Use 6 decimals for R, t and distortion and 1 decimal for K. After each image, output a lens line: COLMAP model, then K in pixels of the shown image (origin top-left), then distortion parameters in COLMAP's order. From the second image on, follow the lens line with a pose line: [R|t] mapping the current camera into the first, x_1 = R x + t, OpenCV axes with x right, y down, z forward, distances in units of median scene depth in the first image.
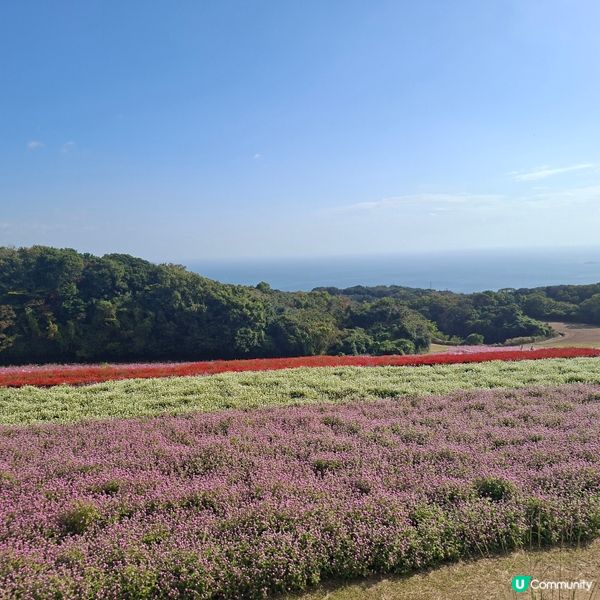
lens RADIAL K [[544.1, 0, 298.9], [0, 544.1, 304.4], [0, 0, 1]] dist [0.122901, -0.044083]
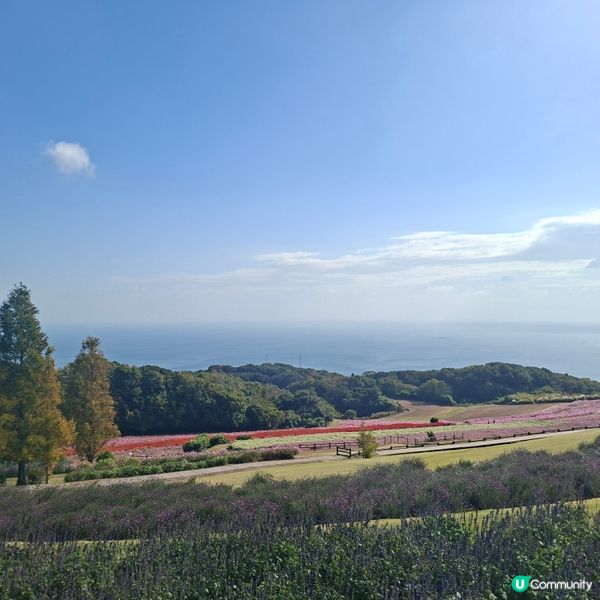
lens RADIAL K [[544.1, 0, 300.5], [0, 544.1, 297.8], [0, 0, 1]] dist [0.122901, -0.044083]
pose [[0.970699, 0.045813, 0.235892, -0.228465], [-0.013212, 0.990349, -0.137968, -0.055827], [-0.239936, 0.130809, 0.961935, -0.536629]]
